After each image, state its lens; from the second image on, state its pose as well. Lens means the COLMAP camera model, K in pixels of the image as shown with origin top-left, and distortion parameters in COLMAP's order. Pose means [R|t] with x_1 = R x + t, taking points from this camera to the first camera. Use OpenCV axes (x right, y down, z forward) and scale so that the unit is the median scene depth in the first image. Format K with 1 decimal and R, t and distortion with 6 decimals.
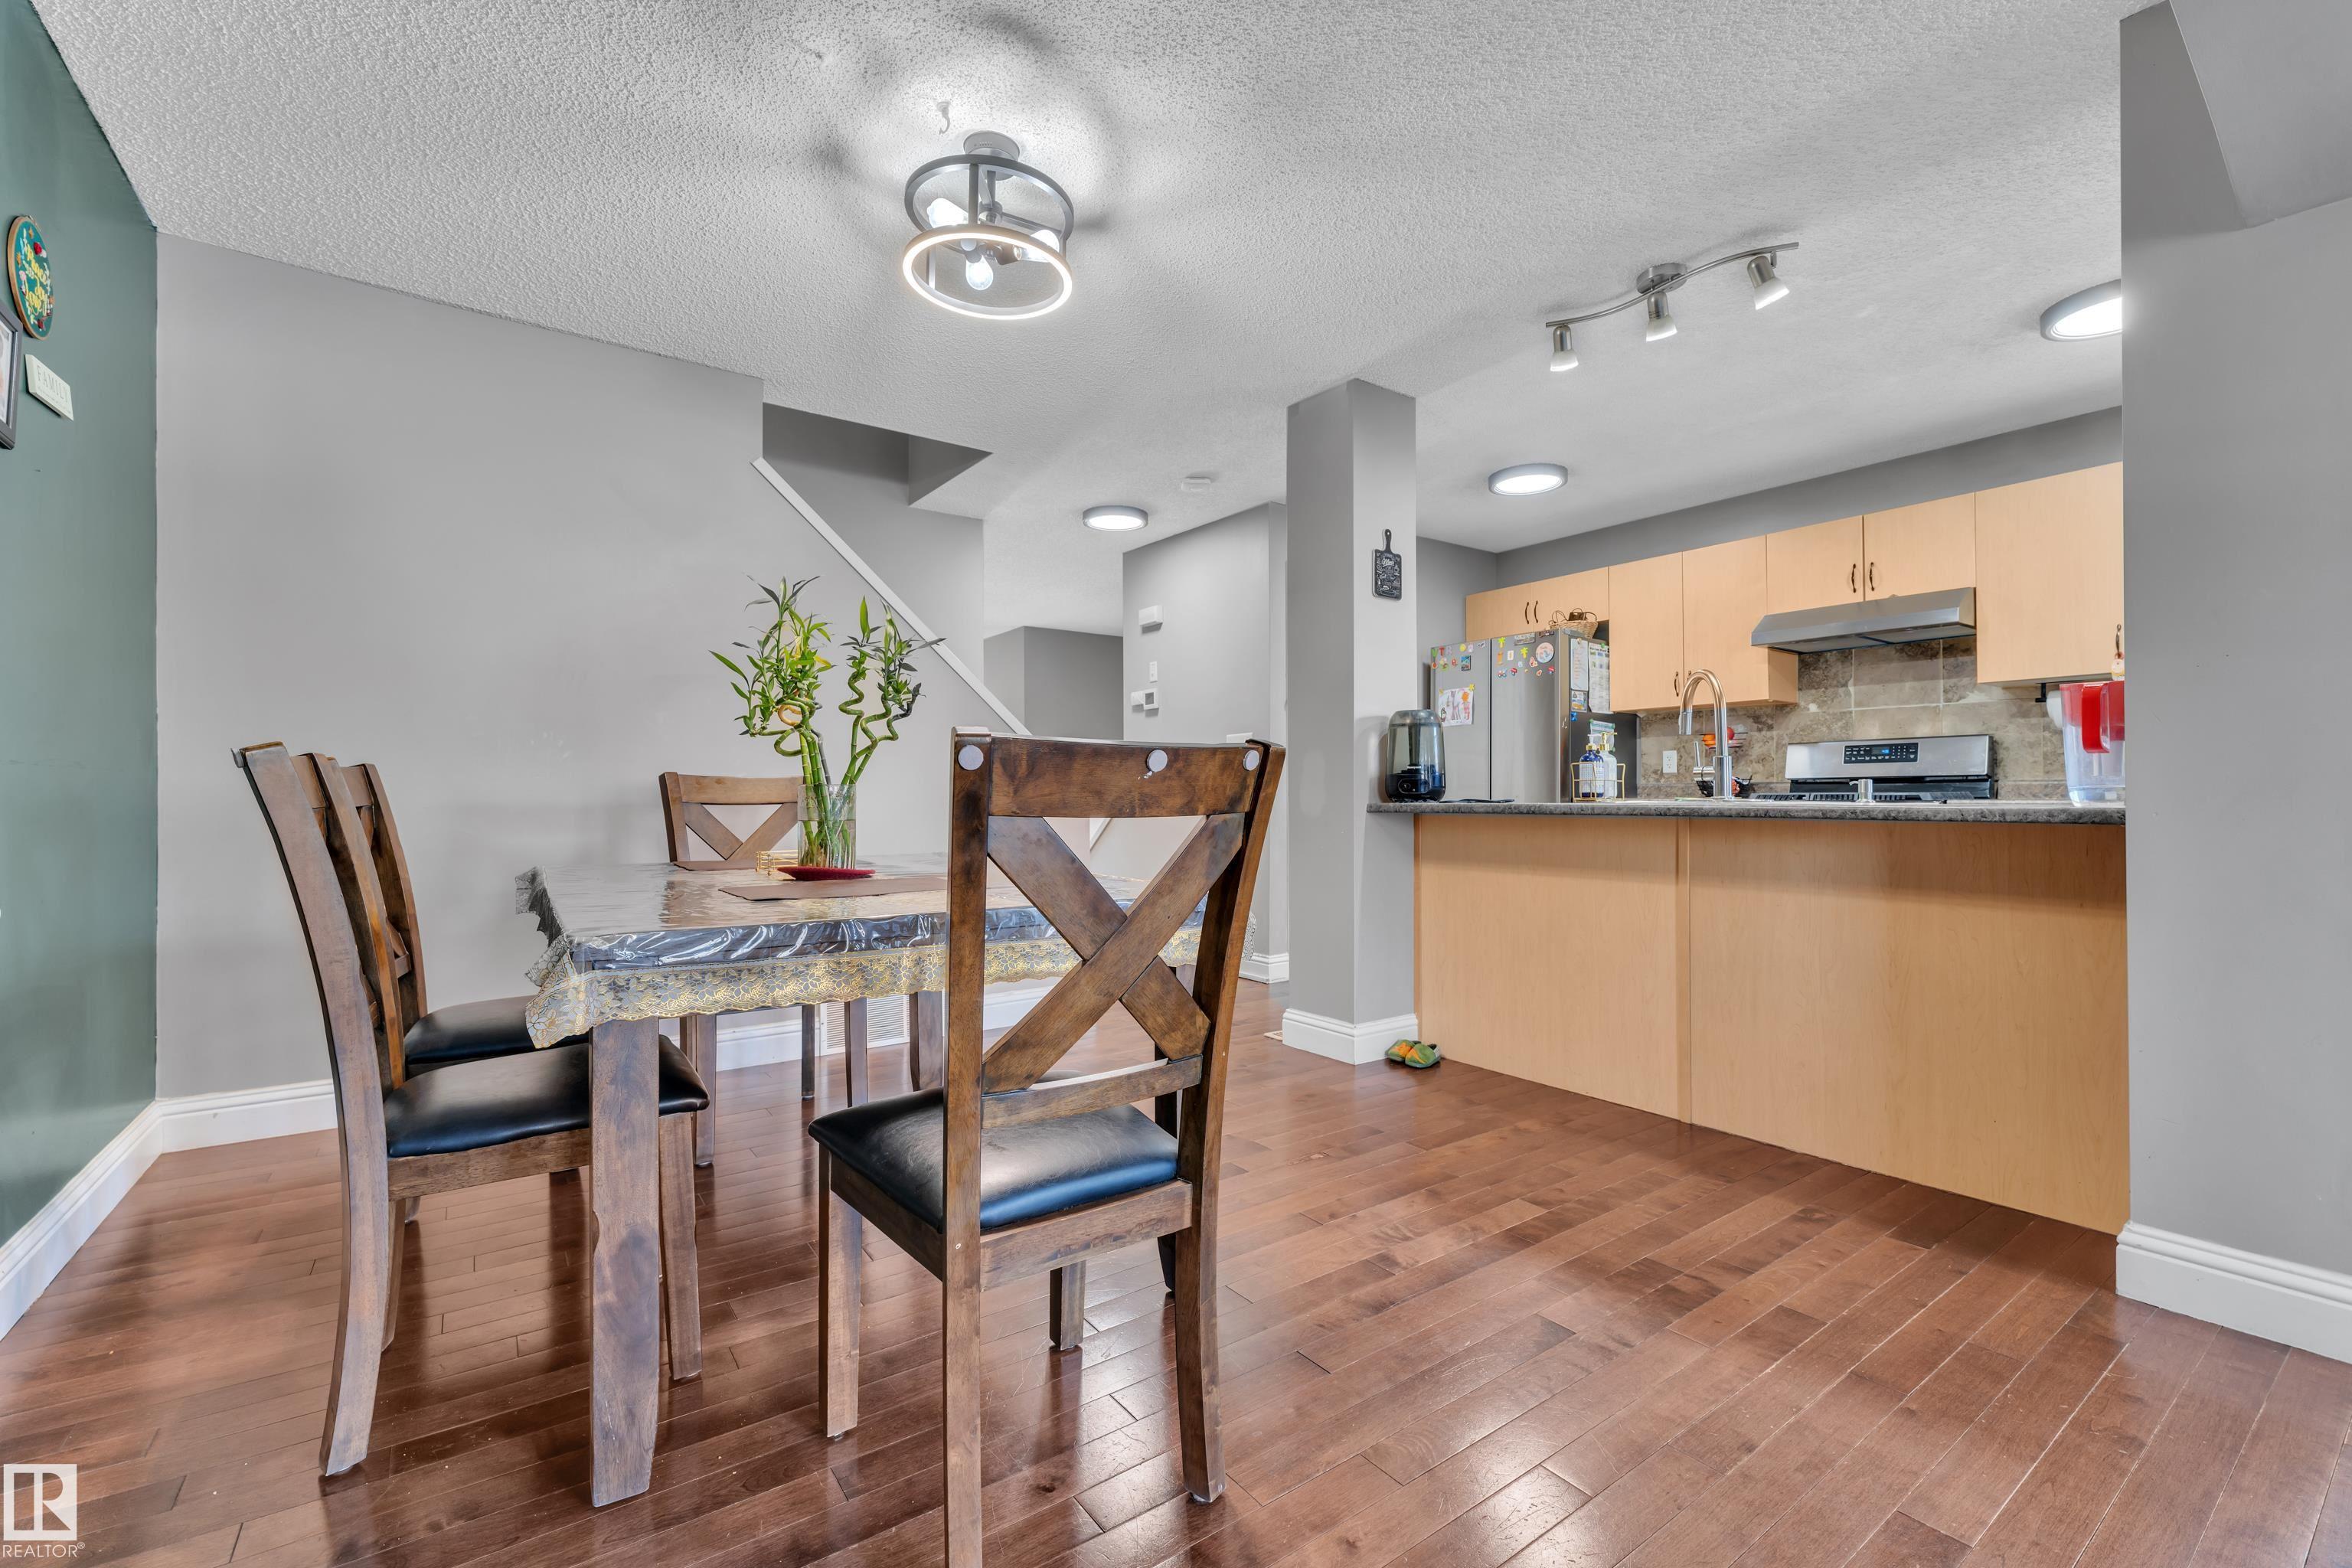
lens RADIAL K [[984.1, 0, 1176.0], [0, 984.1, 784.0], [0, 0, 1]] dist [0.009090, 0.000067]
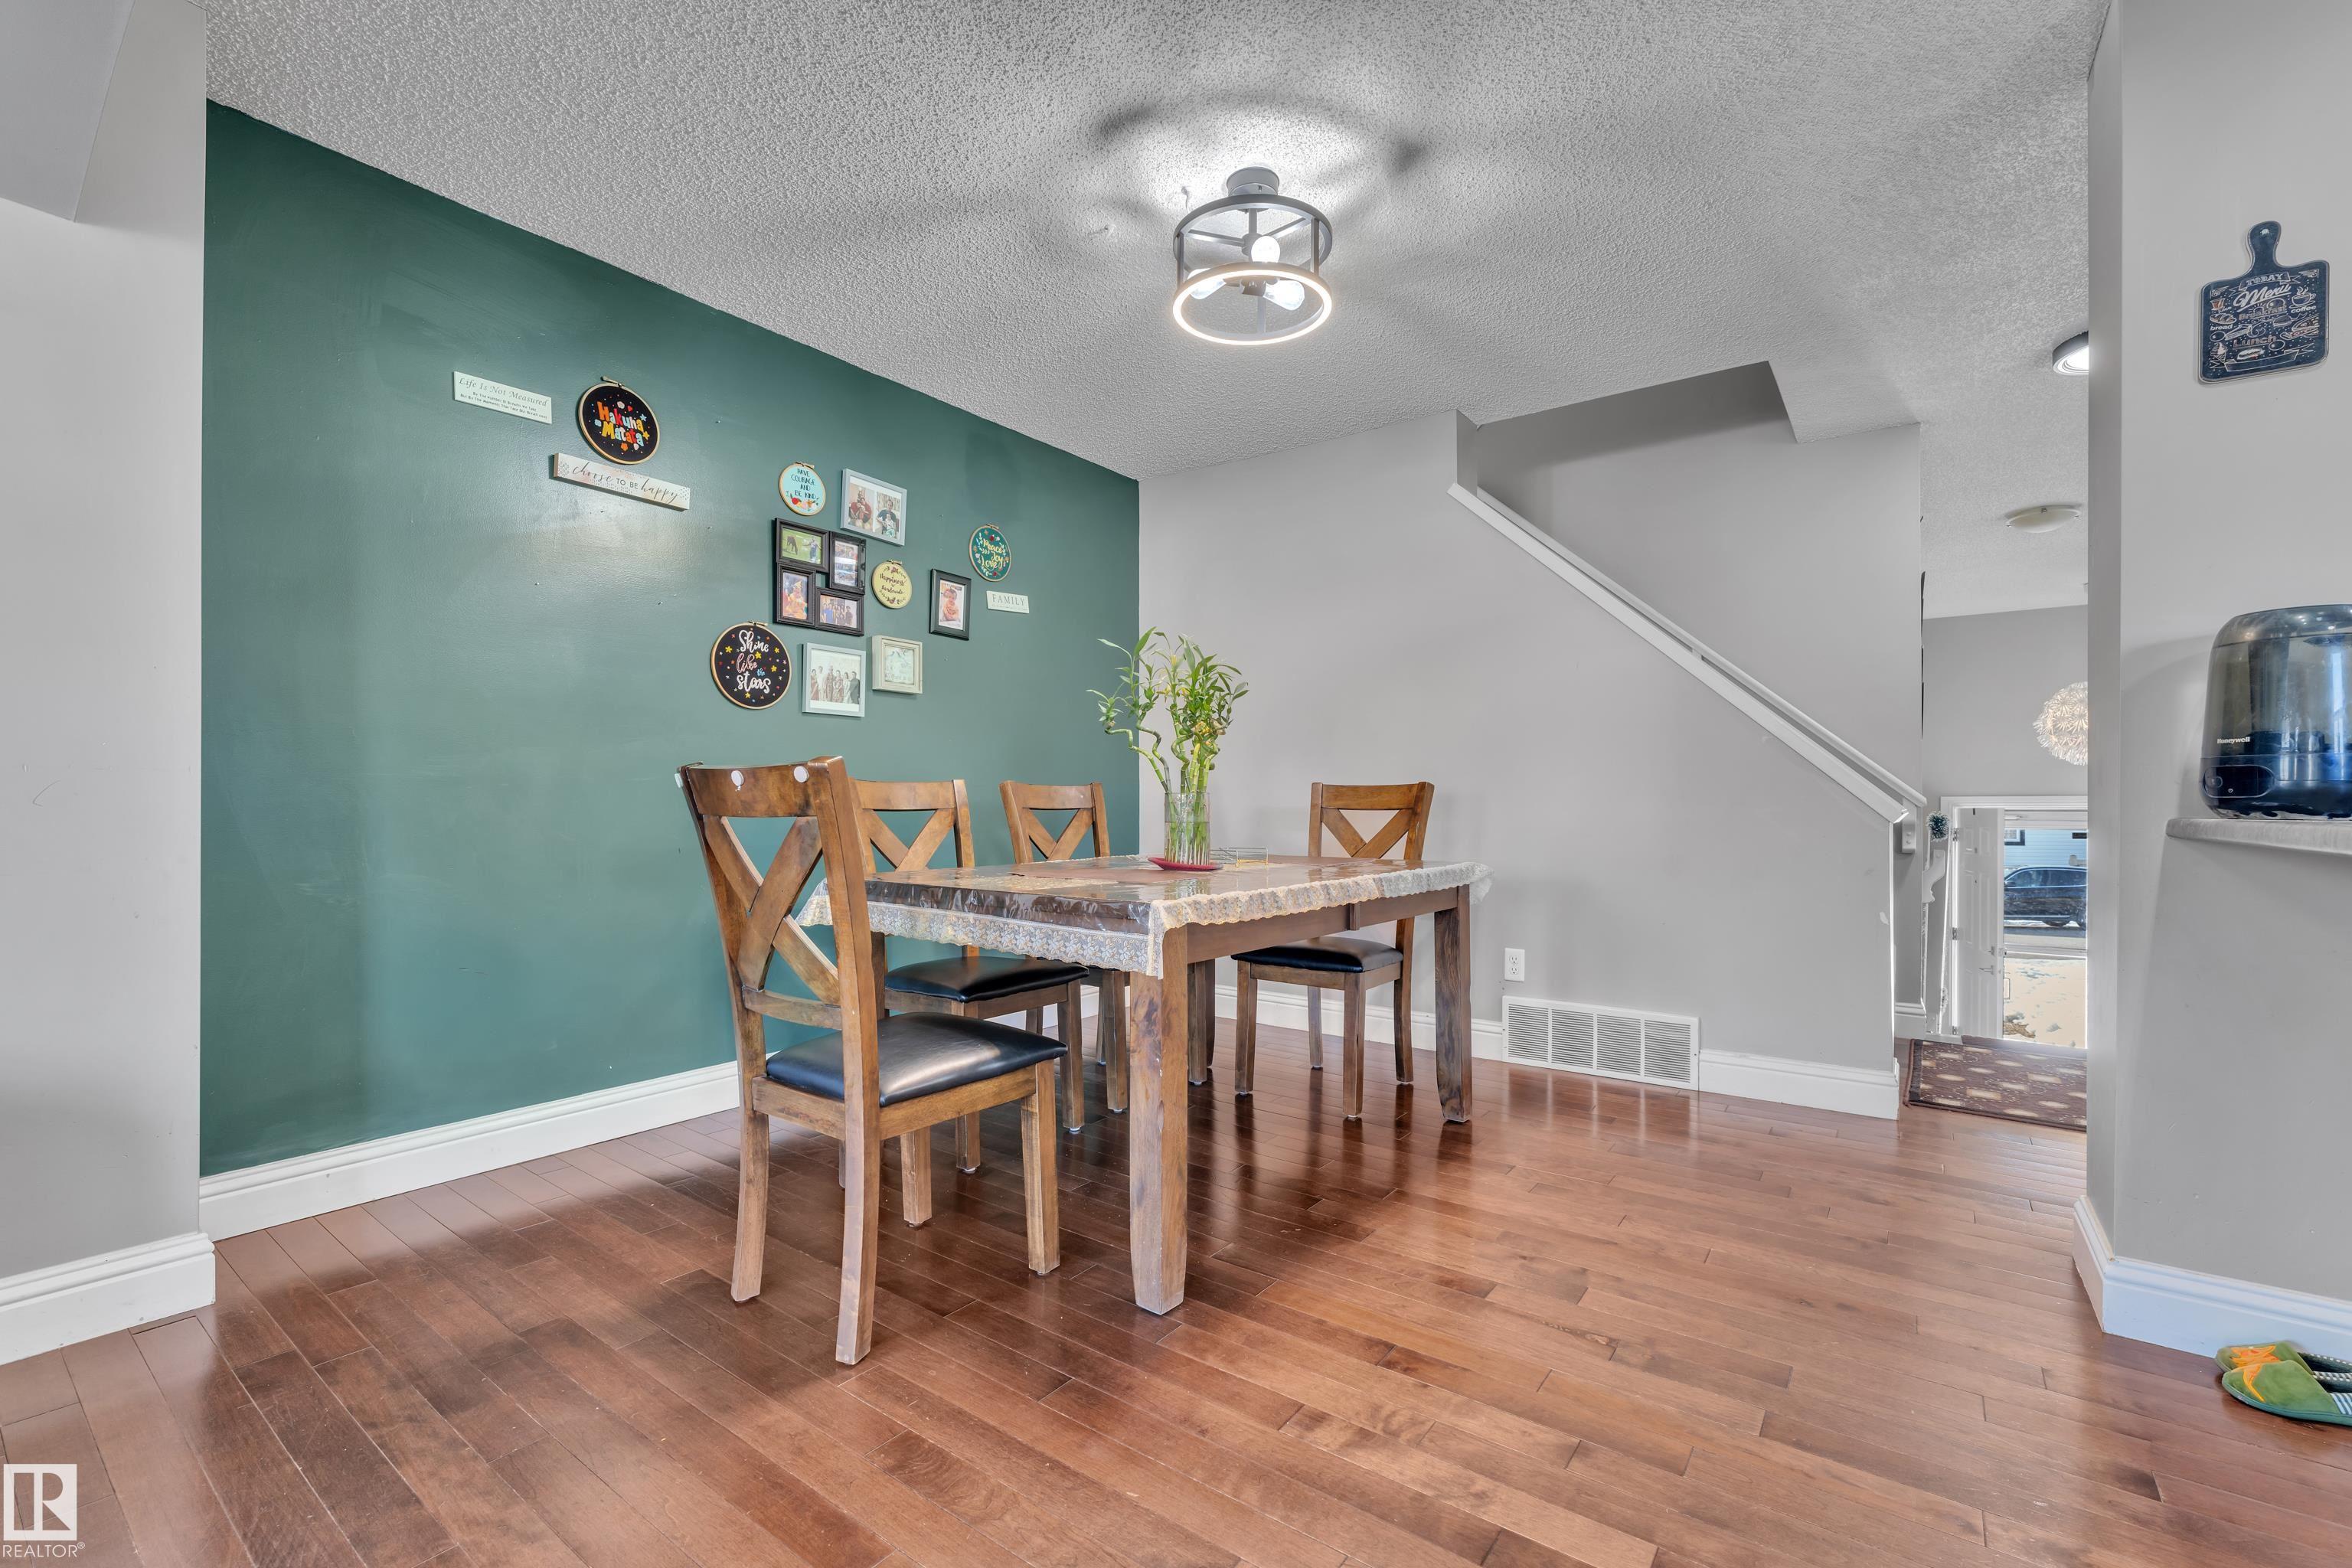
lens RADIAL K [[1007.7, 0, 1181.7], [0, 1007.7, 801.8], [0, 0, 1]] dist [-0.003633, -0.000351]
pose [[0.306462, 0.001764, -0.951881, 0.599932], [0.010841, 0.999927, 0.005344, 0.003751], [0.951821, -0.011957, 0.306420, 0.443614]]
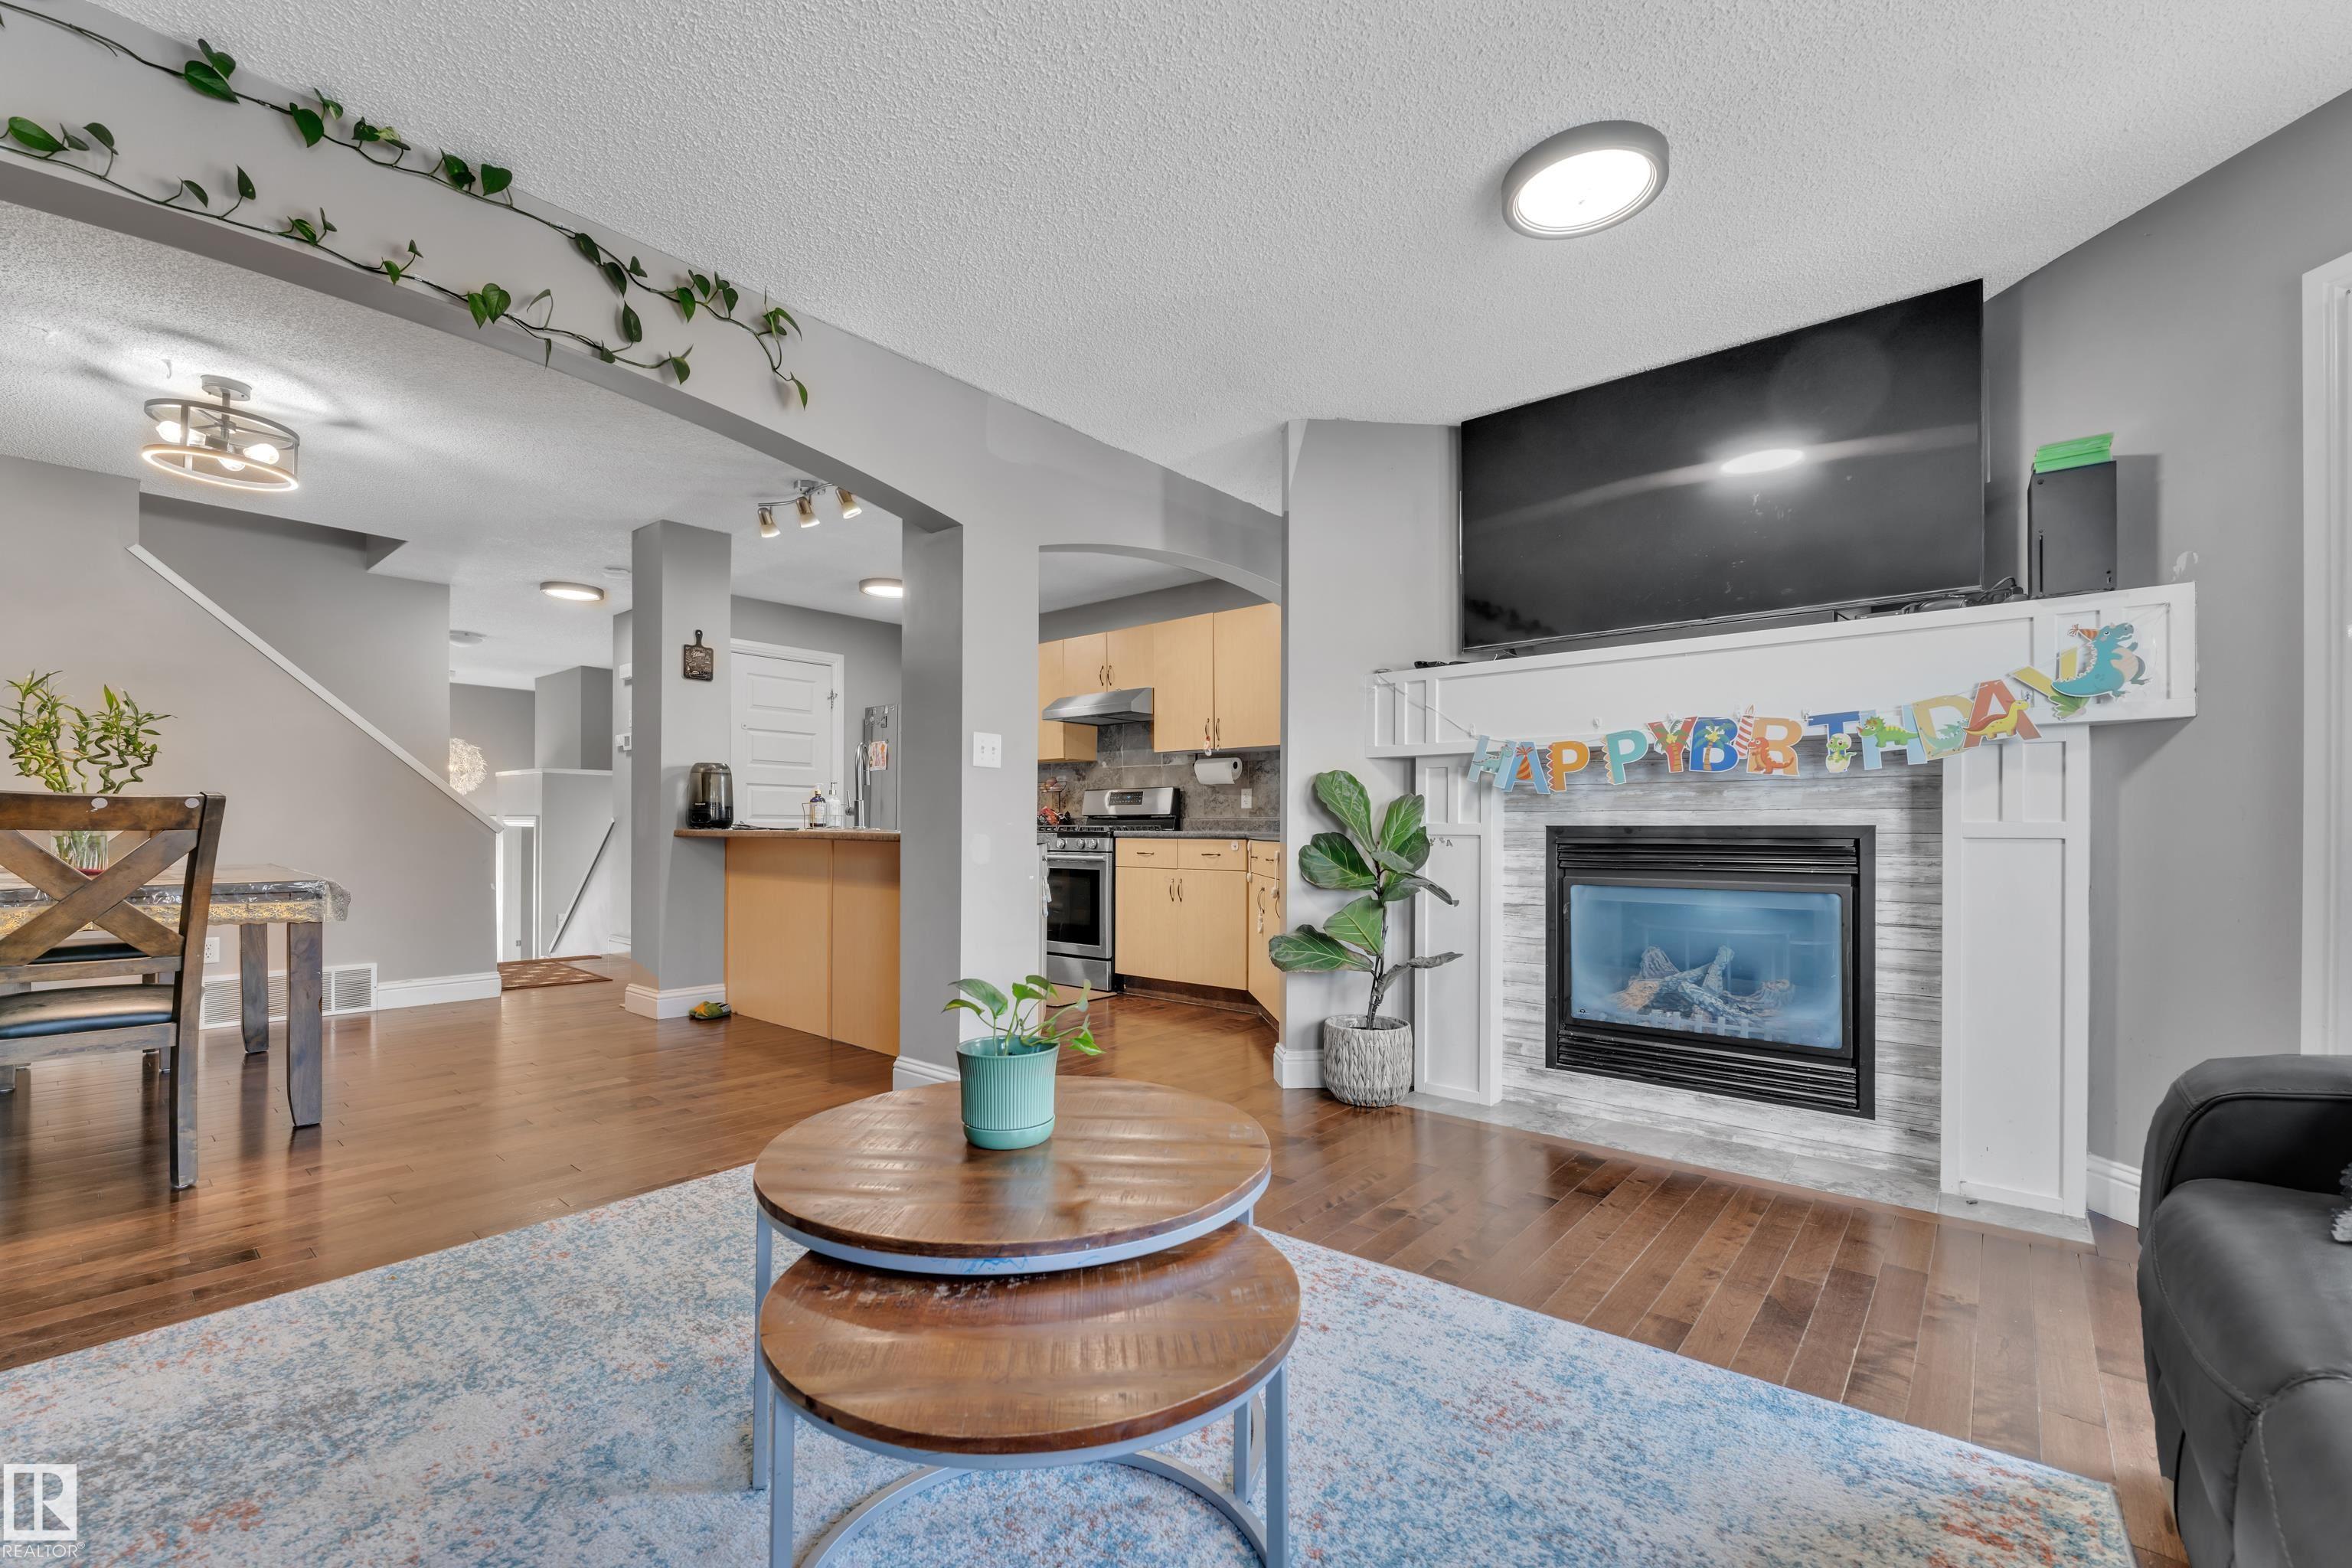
lens RADIAL K [[980.0, 0, 1173.3], [0, 980.0, 821.4], [0, 0, 1]] dist [-0.000874, 0.000067]
pose [[0.970281, 0.009261, 0.241805, 0.627264], [-0.010738, 0.999931, 0.004792, -0.007236], [-0.241744, -0.007246, 0.970313, -0.573900]]
